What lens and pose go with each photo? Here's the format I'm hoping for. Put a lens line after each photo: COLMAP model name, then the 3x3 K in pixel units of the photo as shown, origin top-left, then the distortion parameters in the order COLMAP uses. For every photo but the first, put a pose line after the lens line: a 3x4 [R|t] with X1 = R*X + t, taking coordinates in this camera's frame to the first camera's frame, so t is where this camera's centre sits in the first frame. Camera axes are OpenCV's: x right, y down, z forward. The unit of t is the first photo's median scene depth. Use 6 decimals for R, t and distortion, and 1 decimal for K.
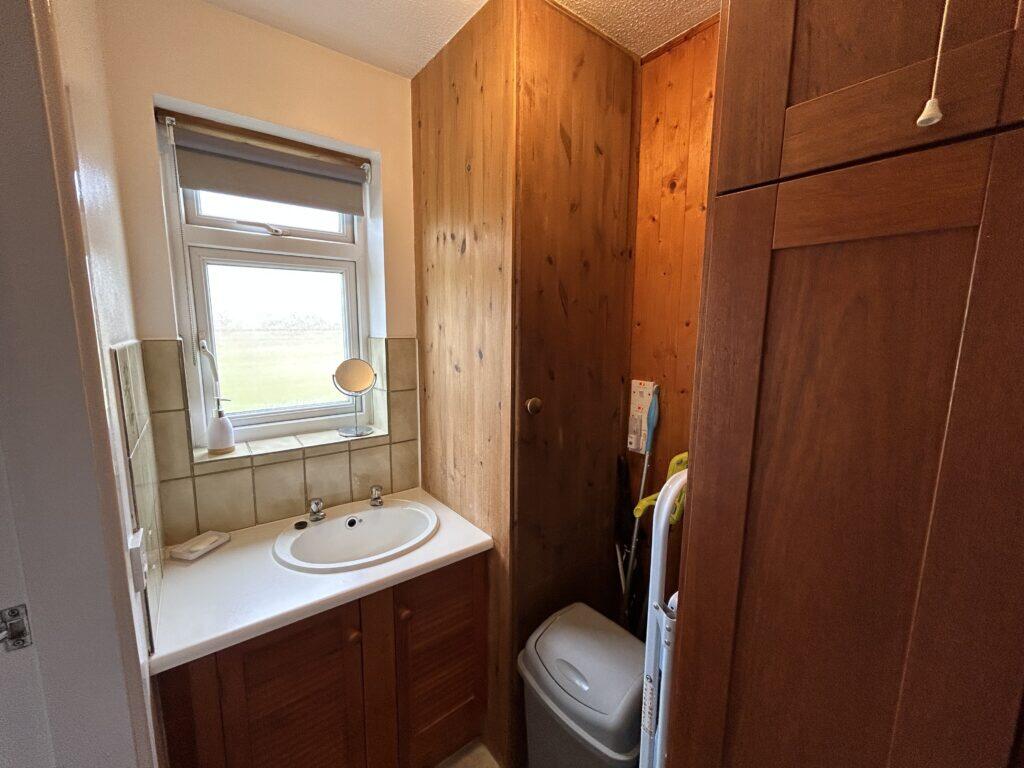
lens RADIAL K [[425.1, 0, 506.2], [0, 425.1, 385.7], [0, 0, 1]] dist [0.001489, 0.000183]
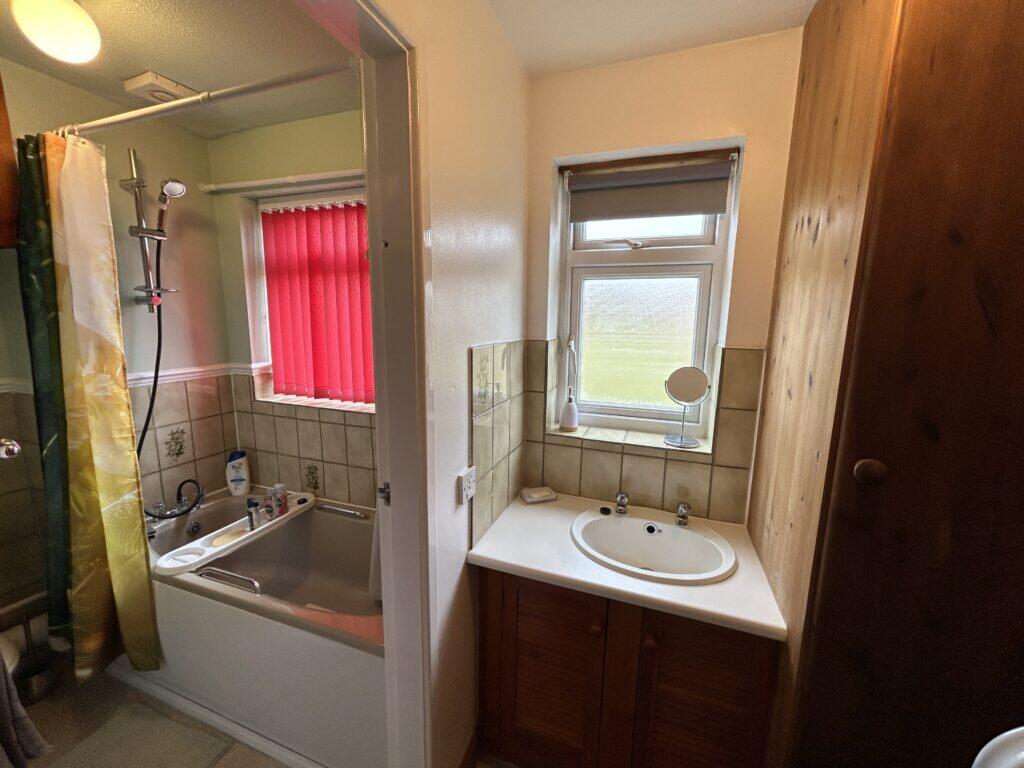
lens RADIAL K [[418.1, 0, 512.0], [0, 418.1, 384.0], [0, 0, 1]] dist [-0.000133, -0.000323]
pose [[0.532556, 0.140020, -0.834733, 0.241659], [-0.133237, 0.987794, 0.080690, -0.052587], [0.835842, 0.068246, 0.544712, 0.168616]]
